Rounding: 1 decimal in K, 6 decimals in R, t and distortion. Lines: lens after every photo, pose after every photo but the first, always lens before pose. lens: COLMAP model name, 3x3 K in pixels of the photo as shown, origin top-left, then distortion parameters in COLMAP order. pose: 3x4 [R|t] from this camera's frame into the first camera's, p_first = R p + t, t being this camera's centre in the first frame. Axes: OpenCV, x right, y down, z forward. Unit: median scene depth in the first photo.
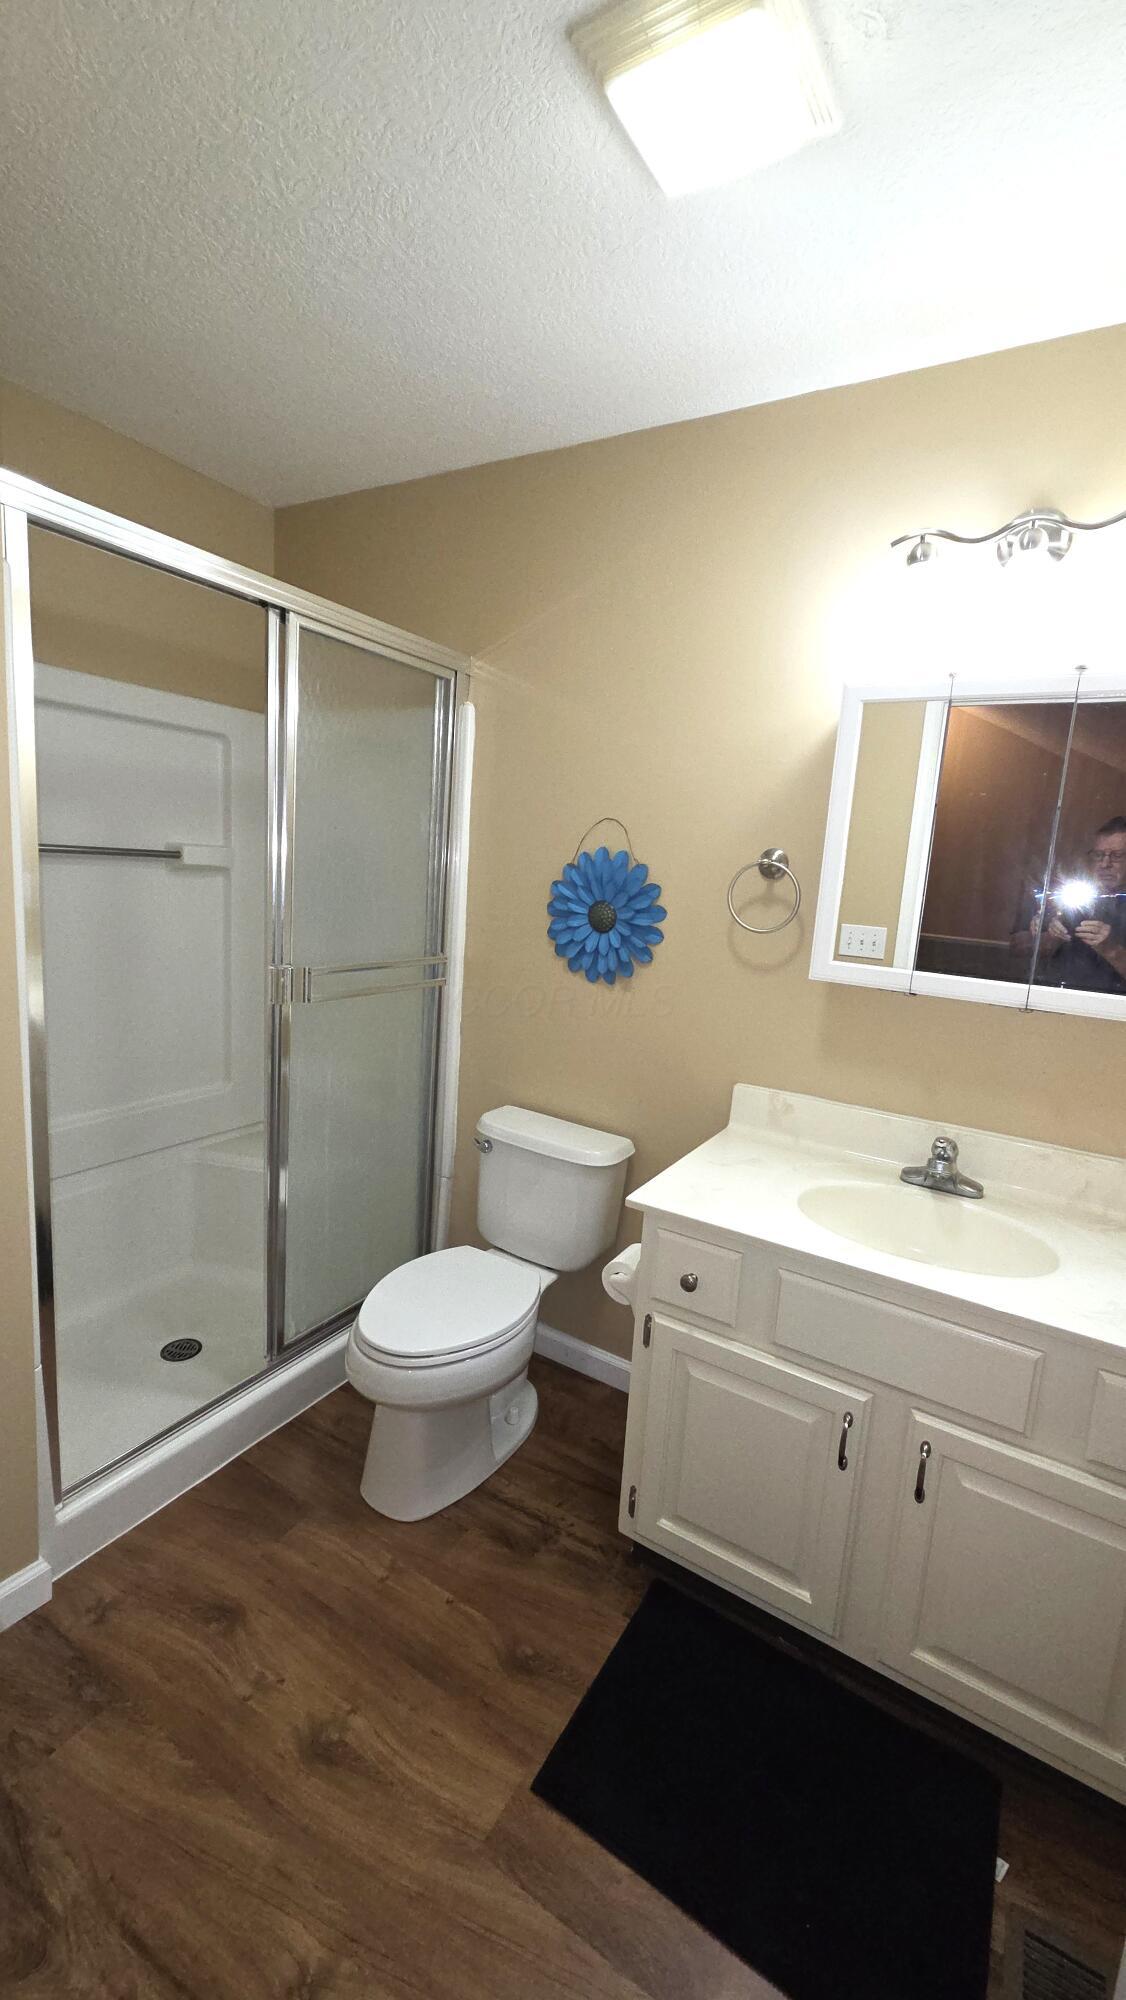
lens RADIAL K [[804.7, 0, 564.4], [0, 804.7, 1001.1], [0, 0, 1]] dist [-0.000111, -0.000845]
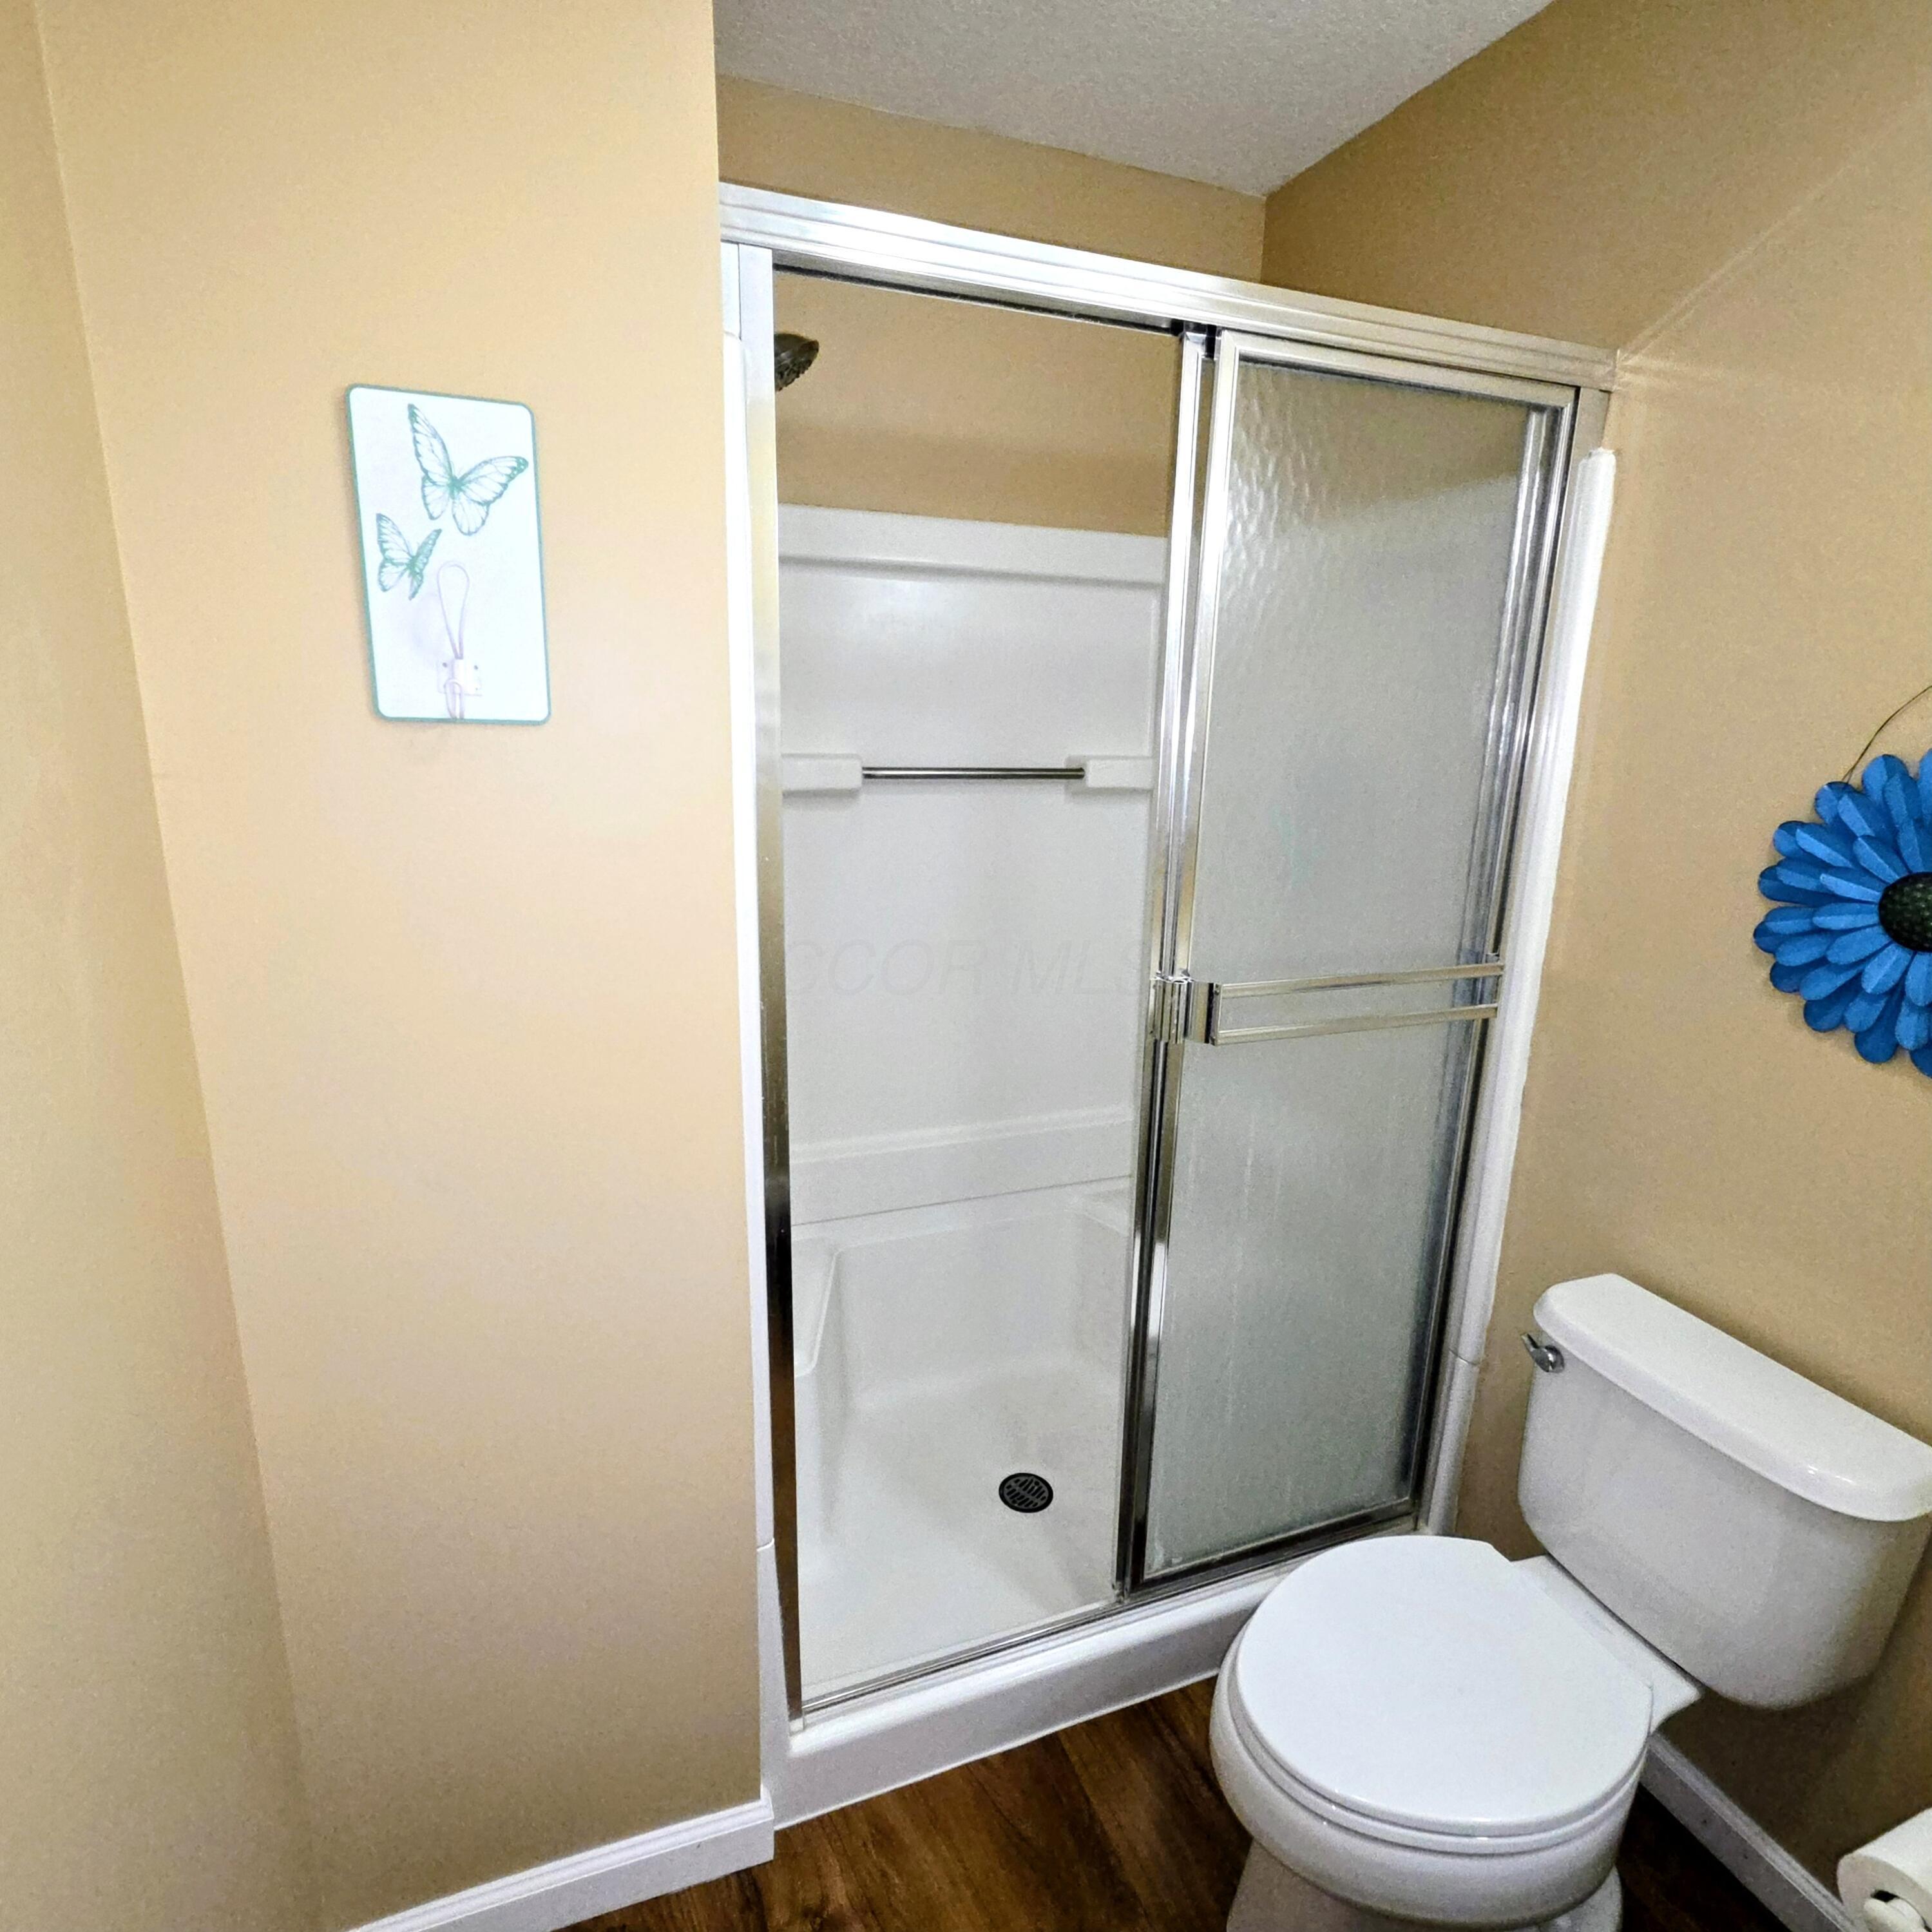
lens RADIAL K [[1039.9, 0, 957.7], [0, 1039.9, 960.7], [0, 0, 1]] dist [-0.010014, 0.001589]
pose [[0.788045, 0.088138, -0.609276, -0.018613], [-0.069957, 0.996108, 0.053614, -0.072504], [0.611630, 0.000373, 0.791144, 0.277085]]
